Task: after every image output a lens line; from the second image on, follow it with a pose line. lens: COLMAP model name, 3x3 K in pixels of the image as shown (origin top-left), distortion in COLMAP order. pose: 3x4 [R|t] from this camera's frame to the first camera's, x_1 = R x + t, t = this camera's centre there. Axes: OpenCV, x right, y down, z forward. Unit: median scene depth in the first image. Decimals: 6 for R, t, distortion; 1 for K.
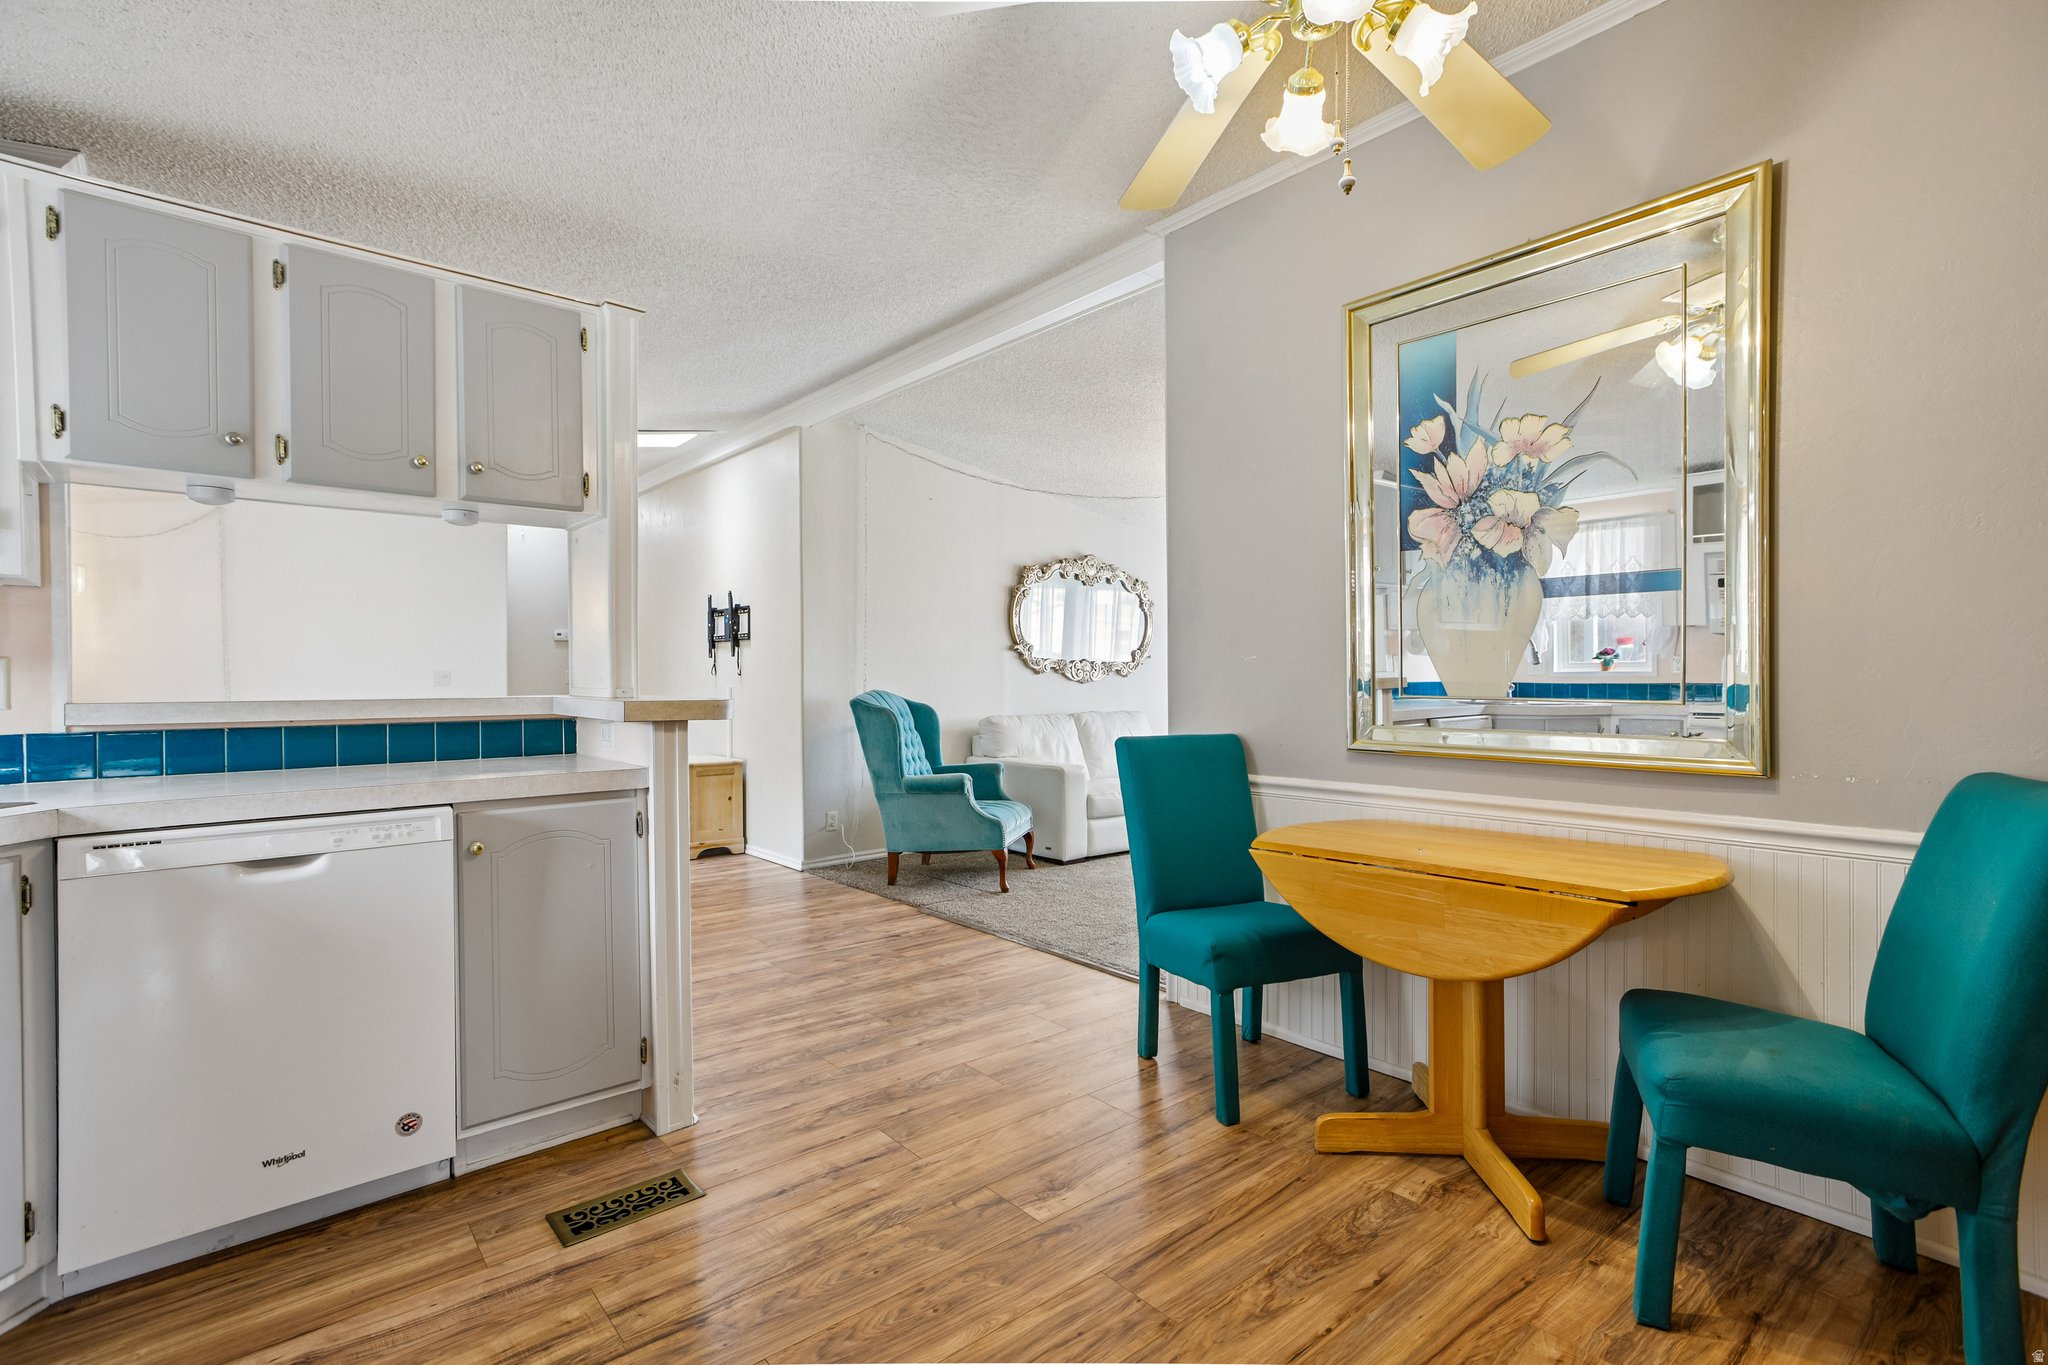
lens RADIAL K [[964.8, 0, 982.6], [0, 964.8, 683.3], [0, 0, 1]] dist [-0.000949, 0.013223]
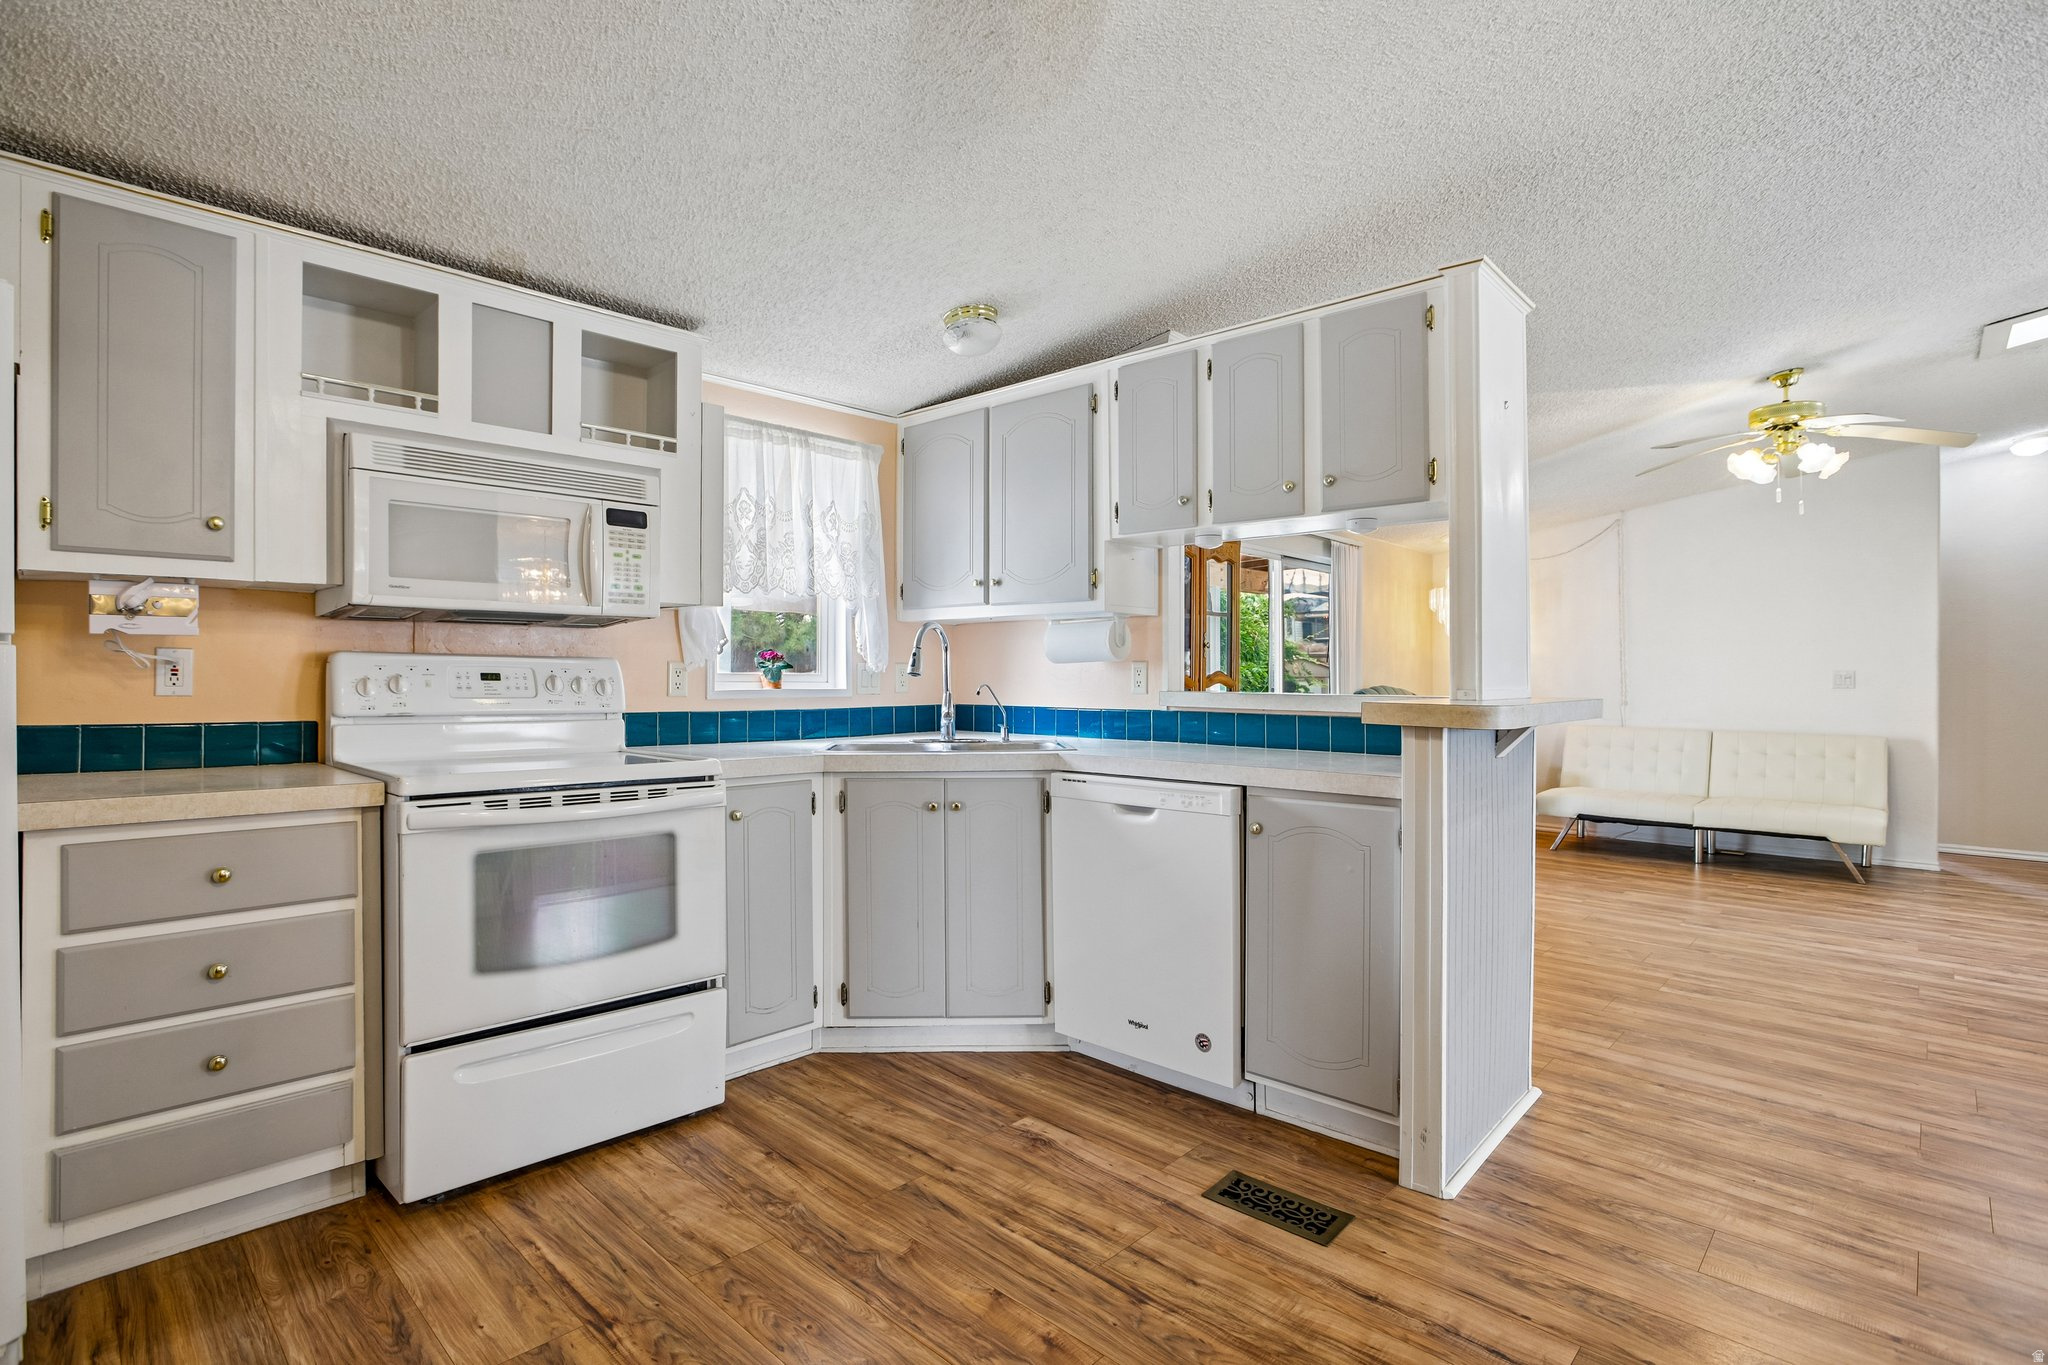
lens RADIAL K [[974.1, 0, 1020.3], [0, 974.1, 678.3], [0, 0, 1]] dist [-0.060309, 0.026704]
pose [[0.132670, 0.007051, -0.991135, 0.492269], [-0.012730, 0.999904, 0.005409, -0.005134], [0.991079, 0.011899, 0.132747, 0.519113]]
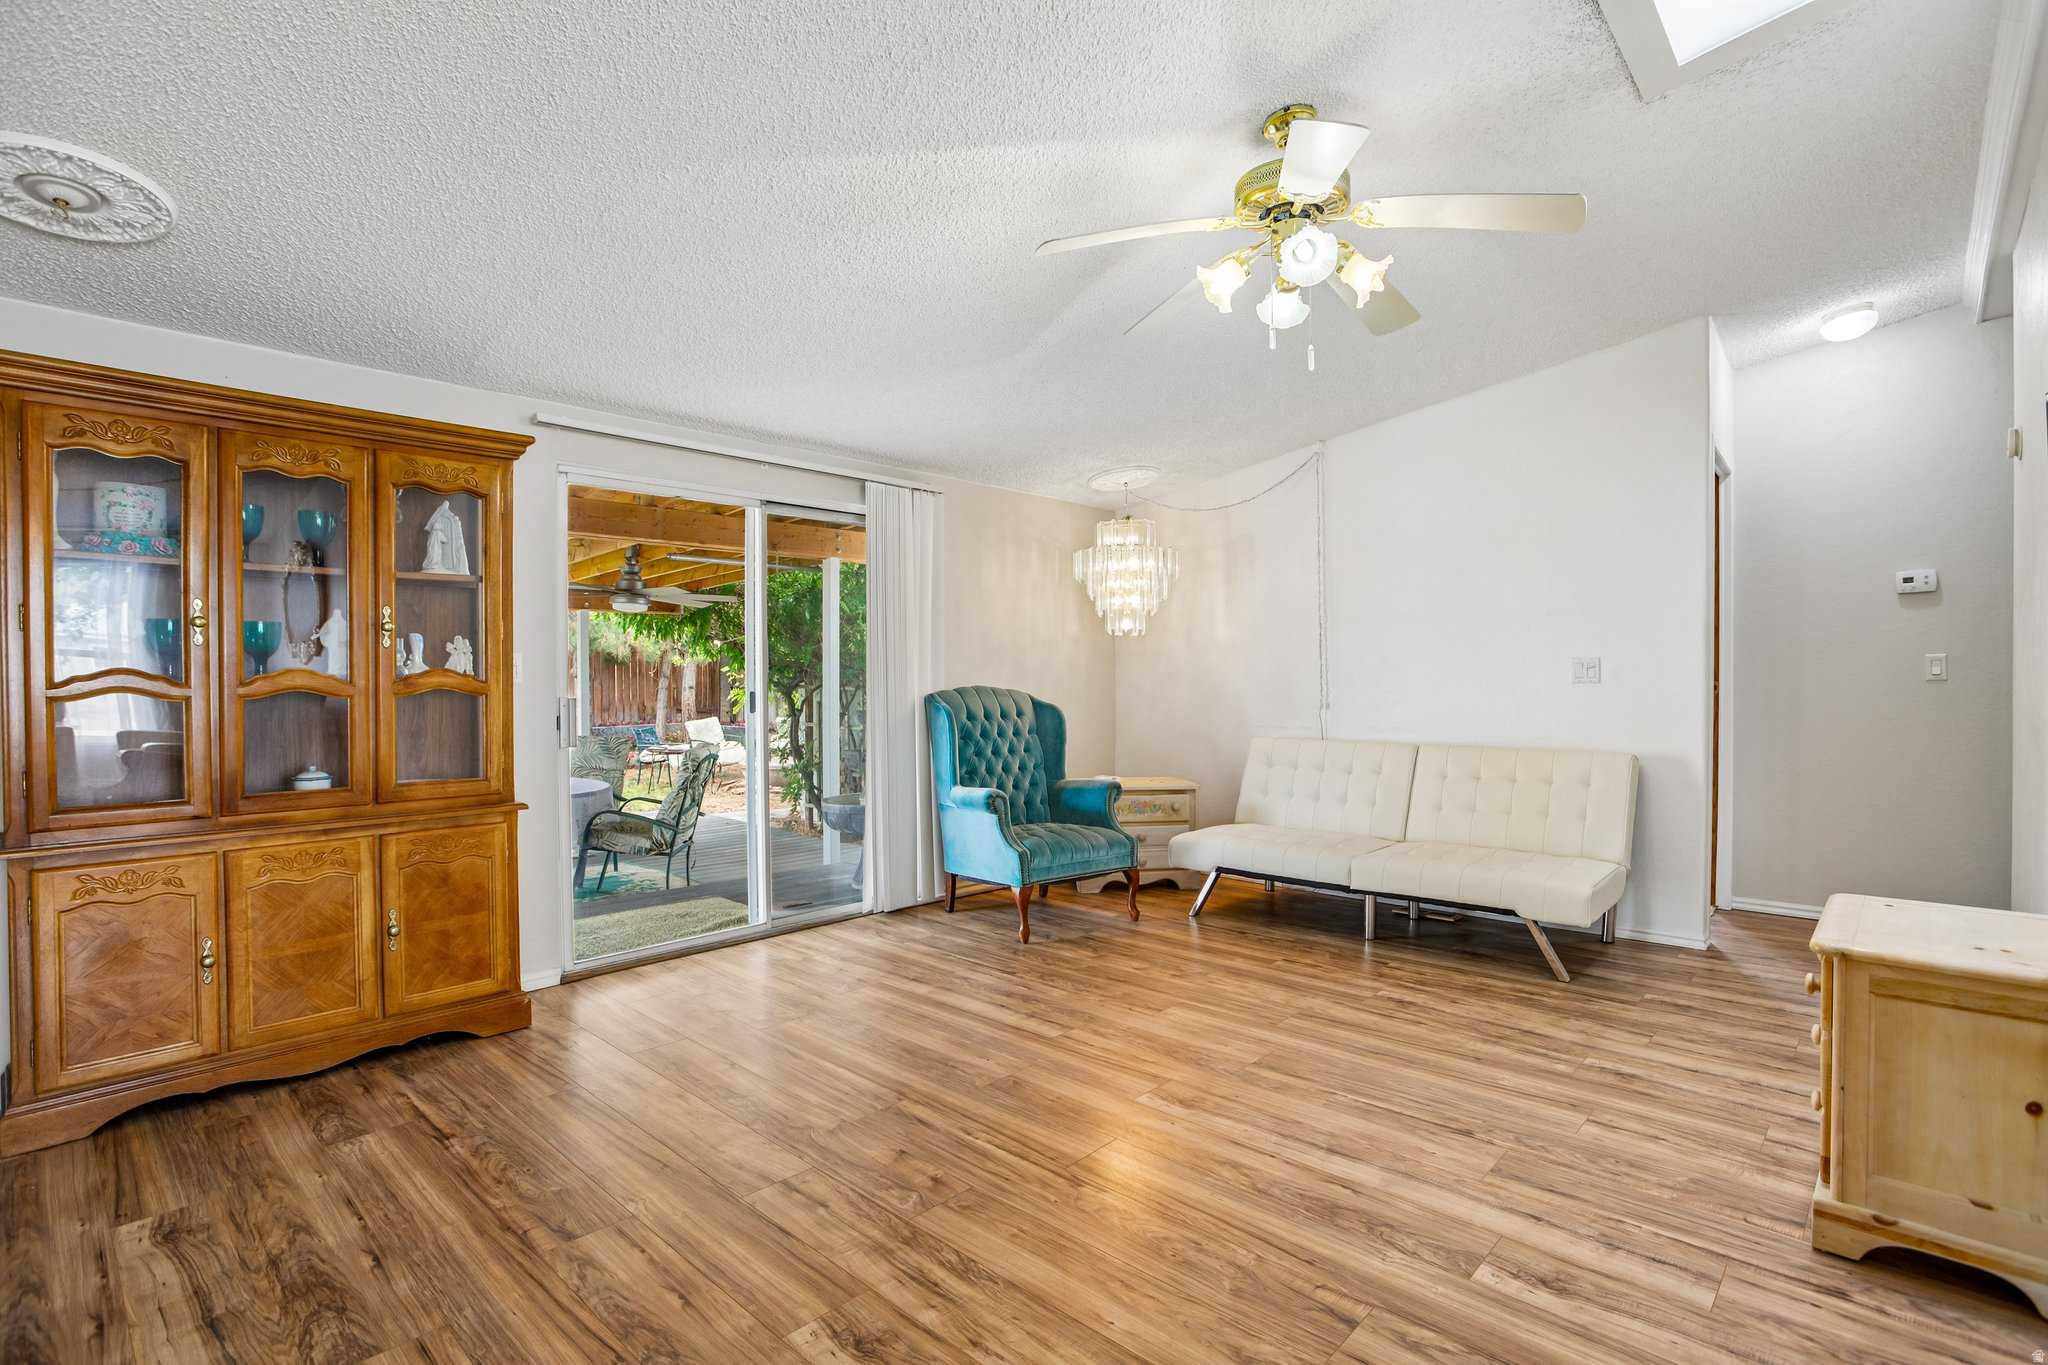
lens RADIAL K [[974.1, 0, 1020.3], [0, 974.1, 678.3], [0, 0, 1]] dist [-0.060309, 0.026704]
pose [[0.145460, 0.007916, -0.989332, -0.104306], [-0.004559, 0.999963, 0.007330, -0.009598], [0.989354, 0.003444, 0.145491, 1.716958]]
